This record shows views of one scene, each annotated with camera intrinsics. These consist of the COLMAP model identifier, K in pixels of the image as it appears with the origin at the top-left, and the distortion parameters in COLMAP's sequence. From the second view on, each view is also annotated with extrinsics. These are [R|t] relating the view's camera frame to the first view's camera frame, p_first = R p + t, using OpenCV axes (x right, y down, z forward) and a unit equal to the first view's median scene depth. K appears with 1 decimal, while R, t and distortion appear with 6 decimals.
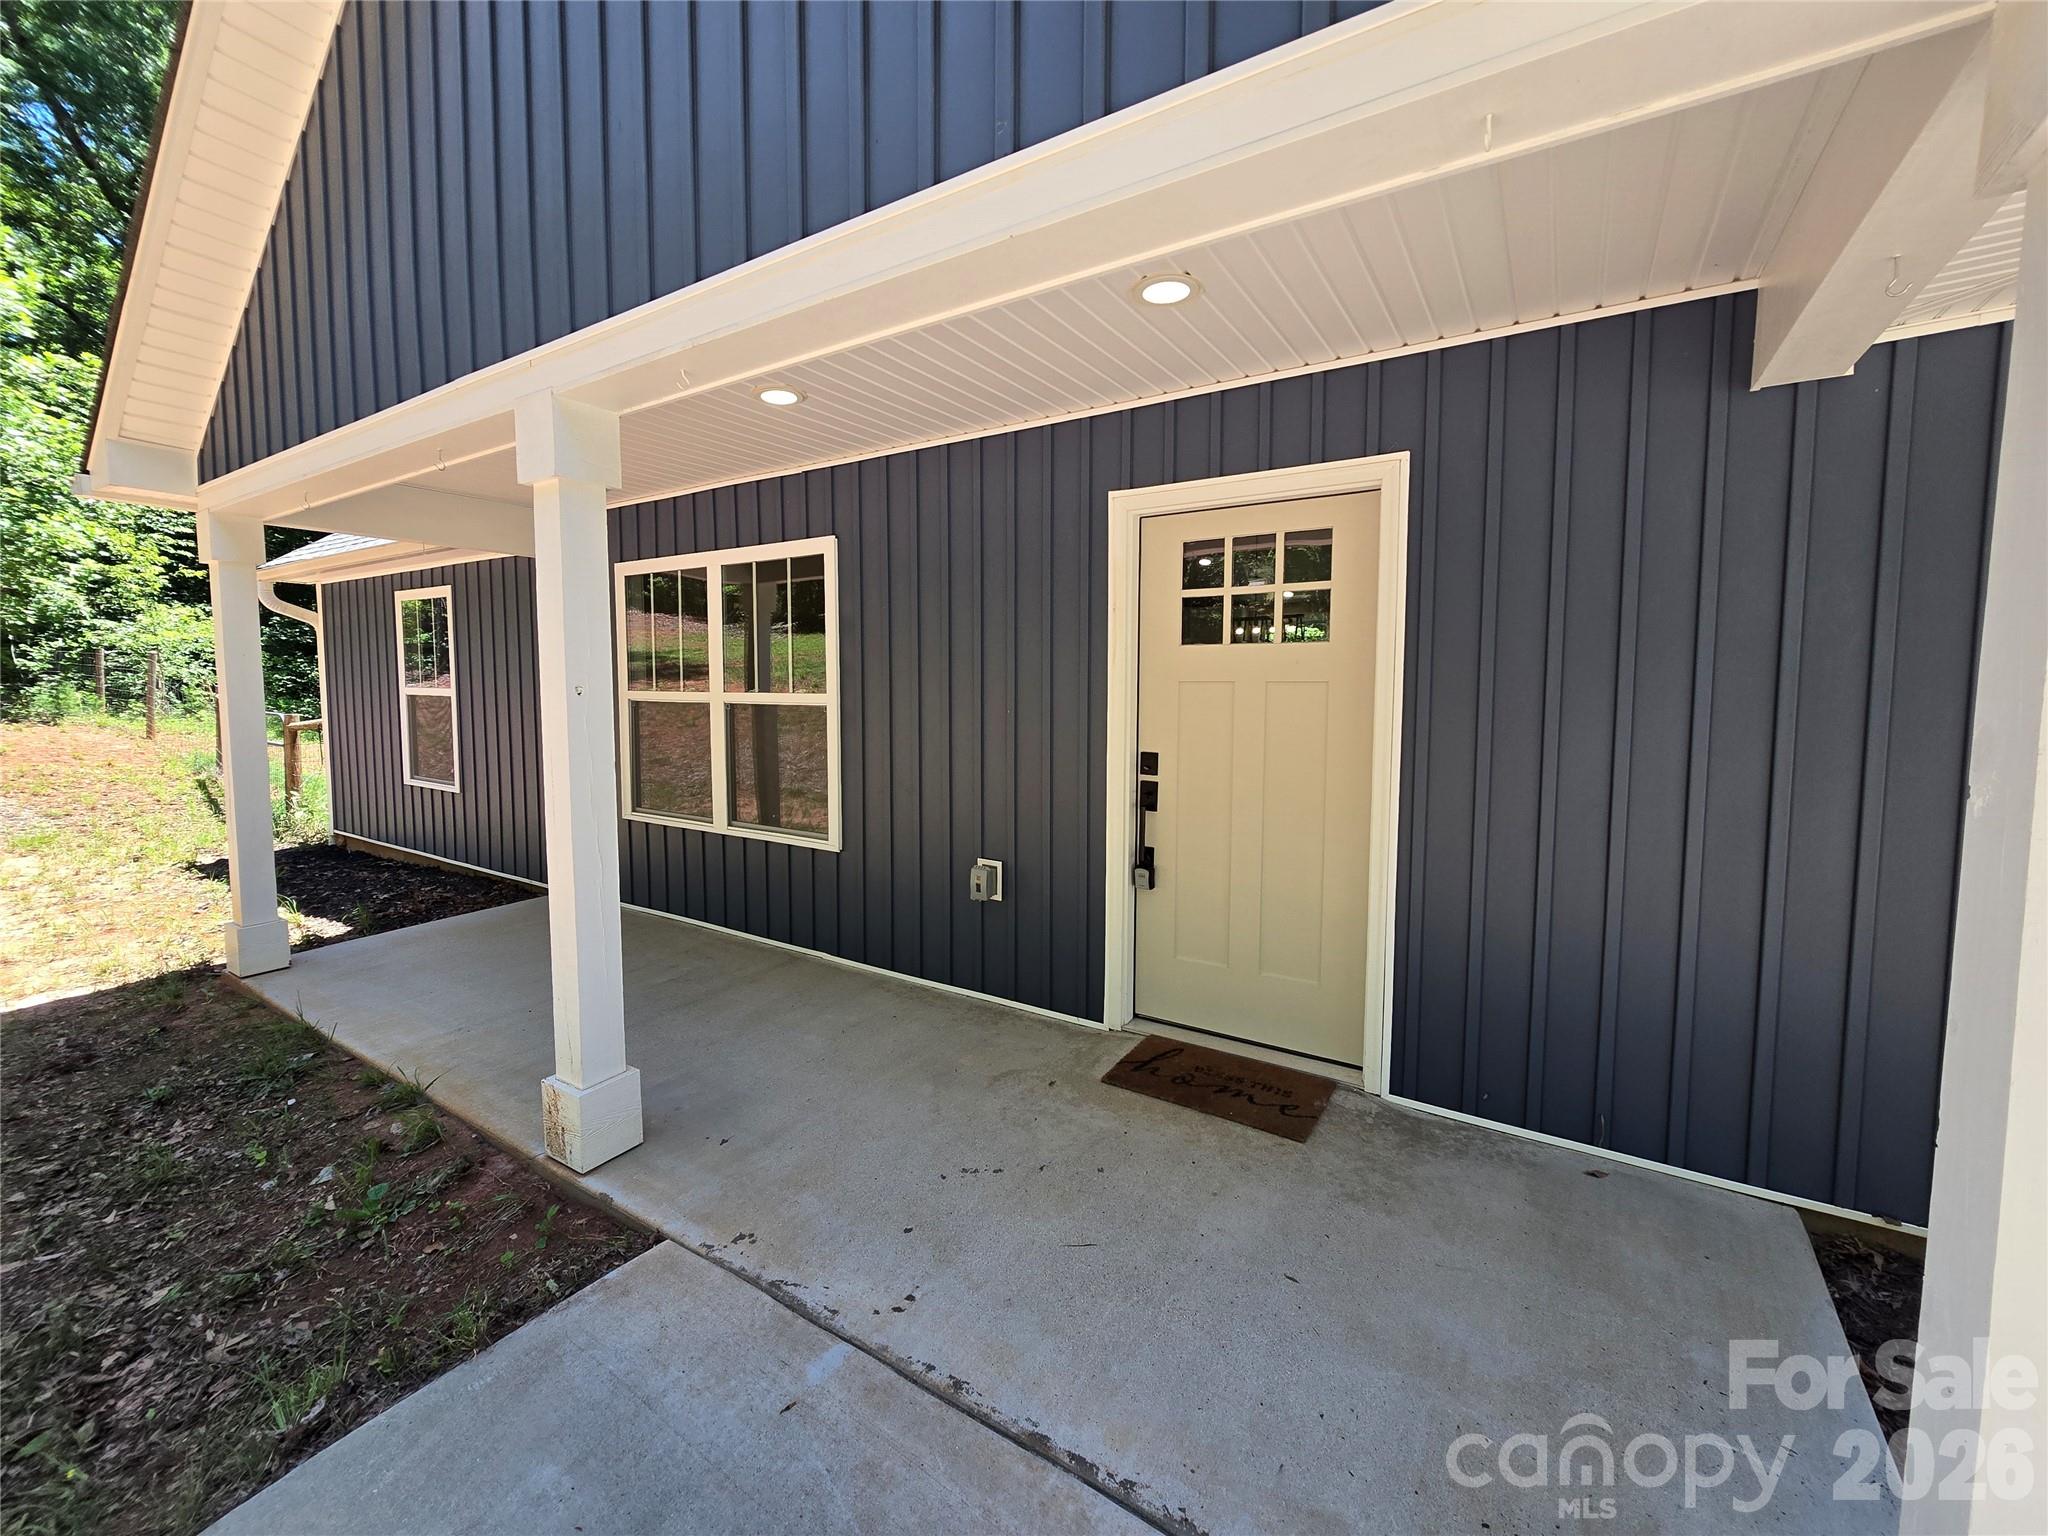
lens RADIAL K [[840.6, 0, 1027.3], [0, 840.6, 752.4], [0, 0, 1]] dist [-0.001852, -0.000641]
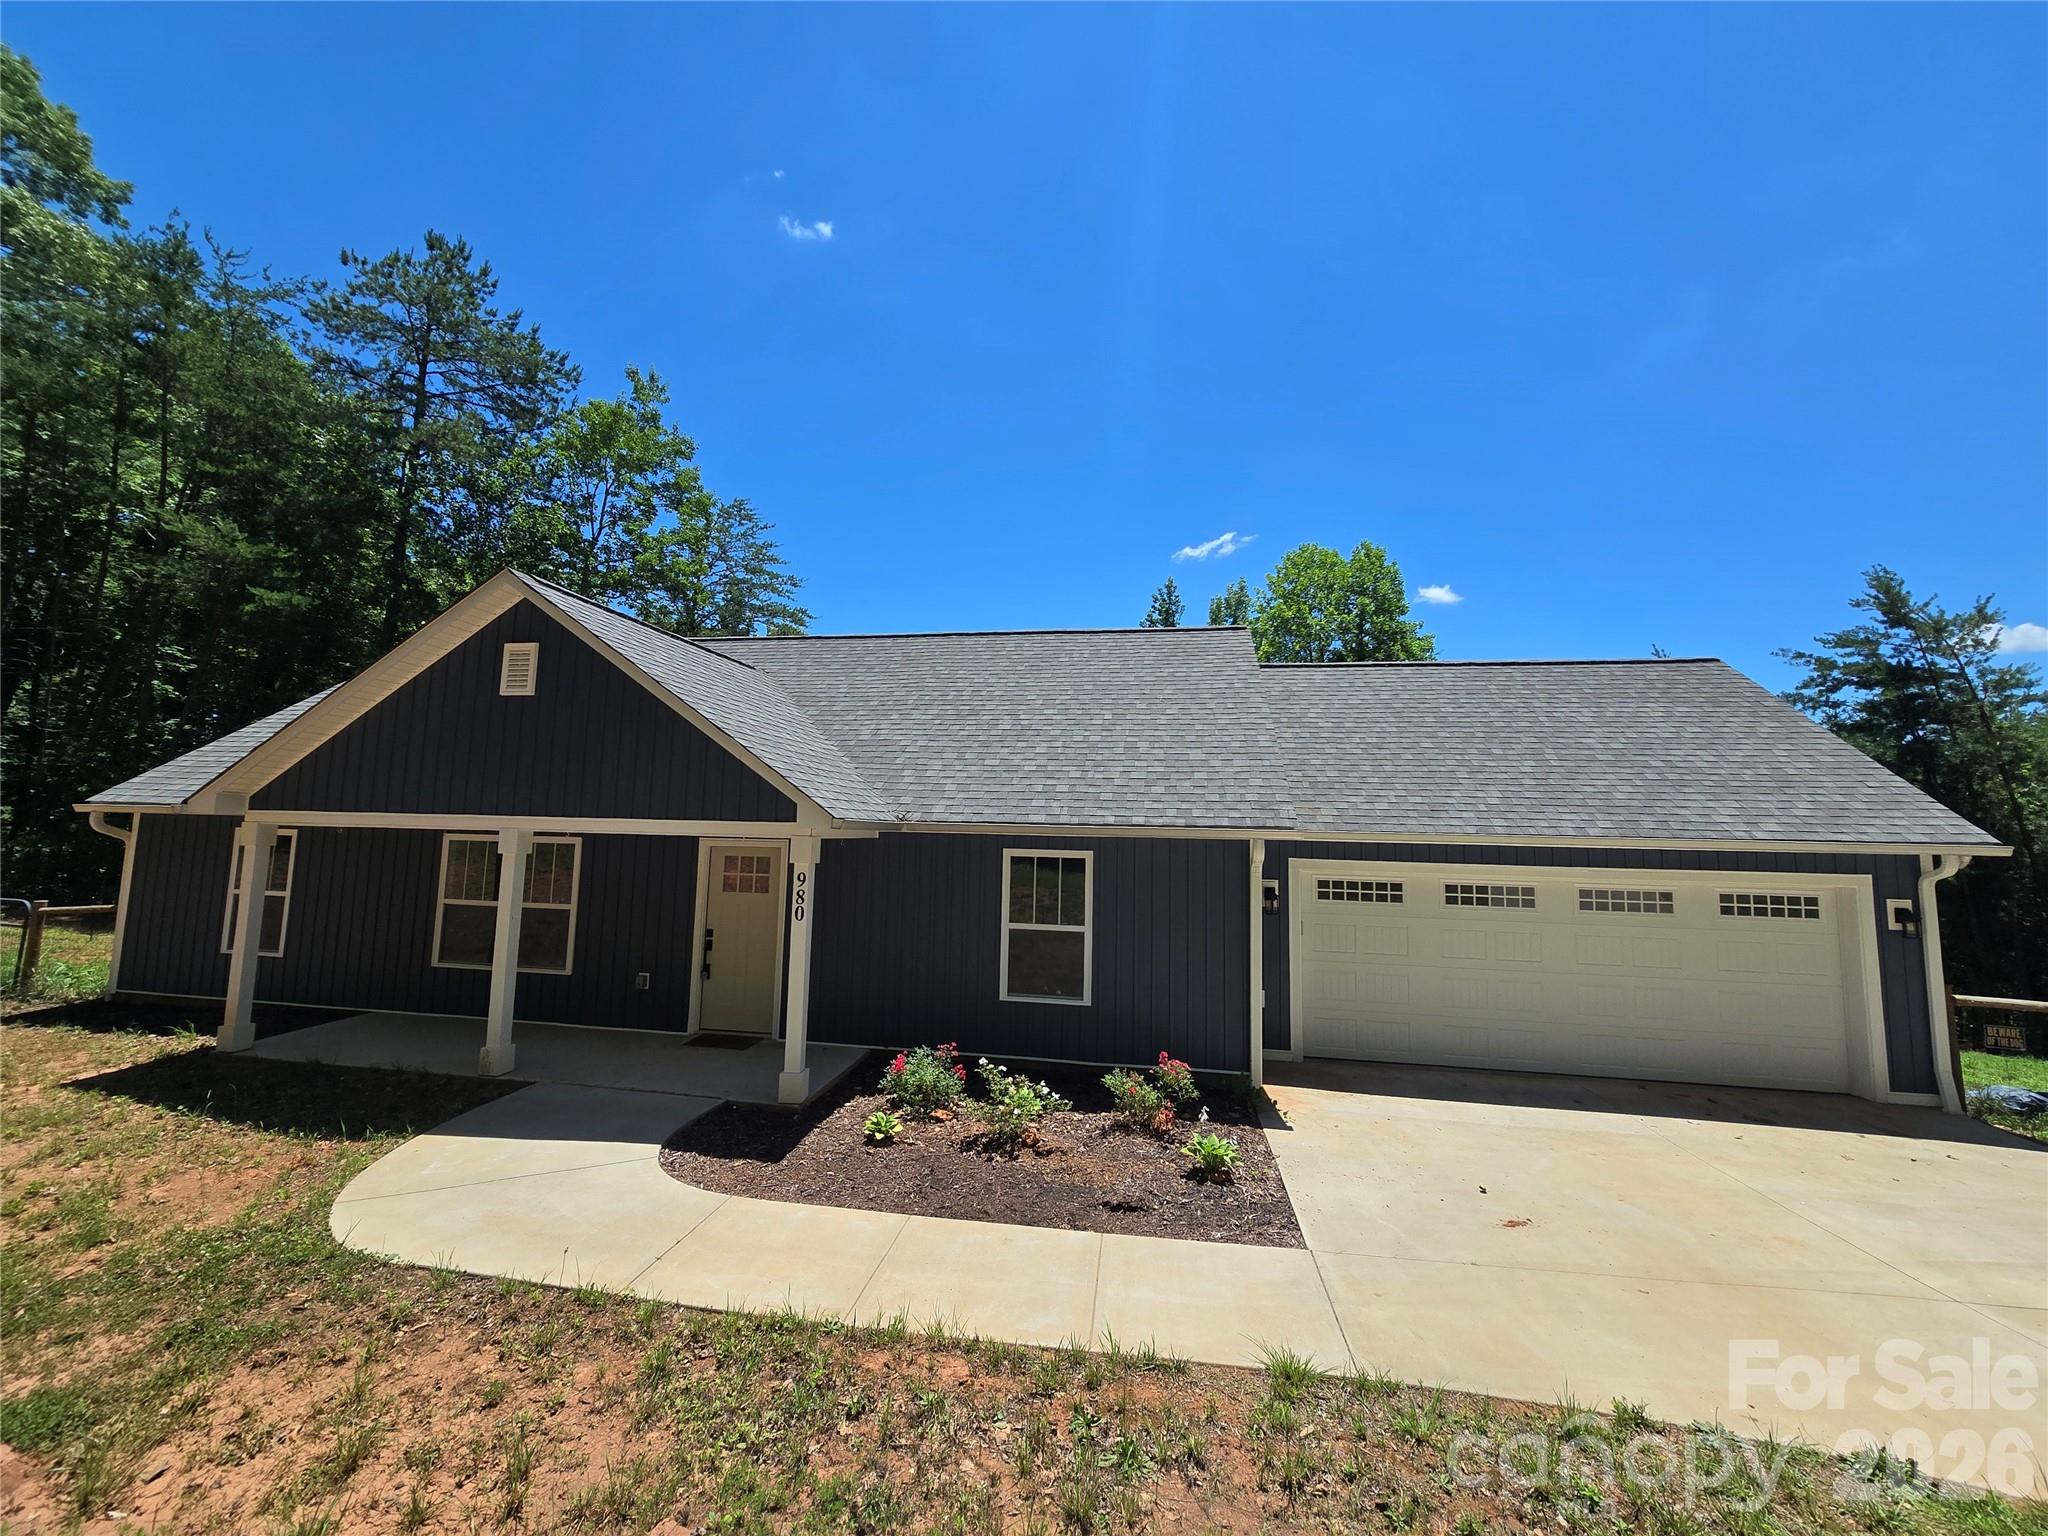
lens RADIAL K [[840.6, 0, 1018.5], [0, 840.6, 742.3], [0, 0, 1]] dist [-0.001852, -0.000641]
pose [[0.925238, 0.058315, 0.374879, 0.010461], [0.012266, 0.983001, -0.183187, -0.084227], [-0.379189, 0.174090, 0.908795, -1.987585]]
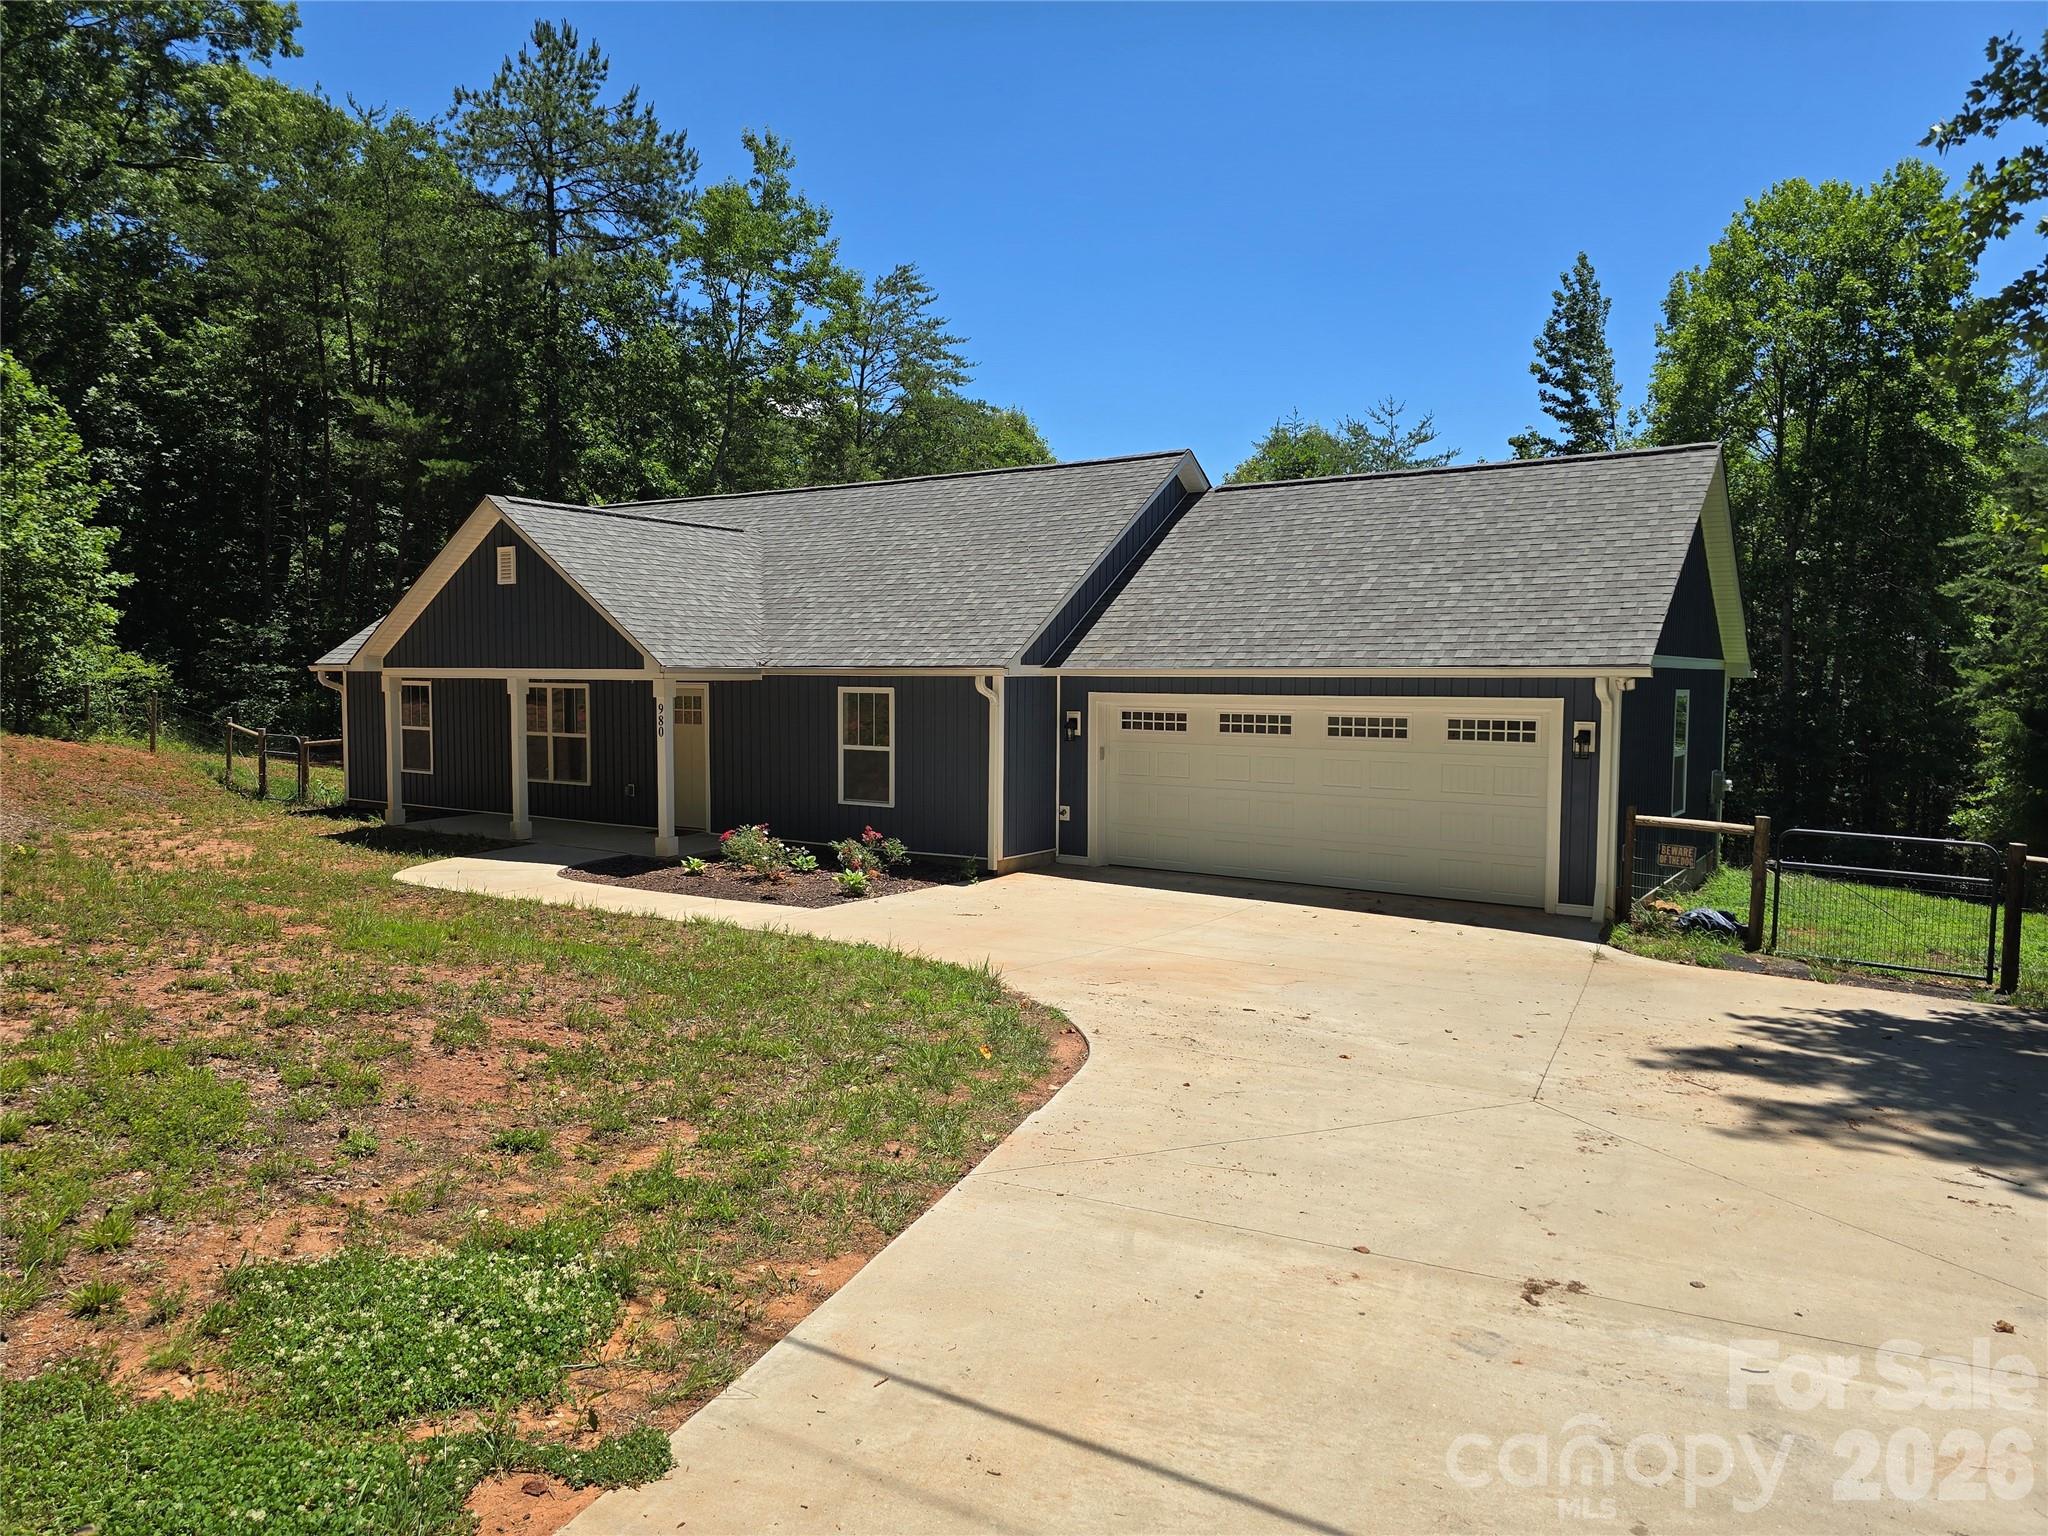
lens RADIAL K [[1342.8, 0, 1034.1], [0, 1342.8, 754.0], [0, 0, 1]] dist [0.031523, -0.011122]
pose [[0.999898, -0.001829, -0.014153, 1.758264], [0.001584, 0.999849, -0.017322, 0.109438], [0.014182, 0.017298, 0.999750, -4.669134]]
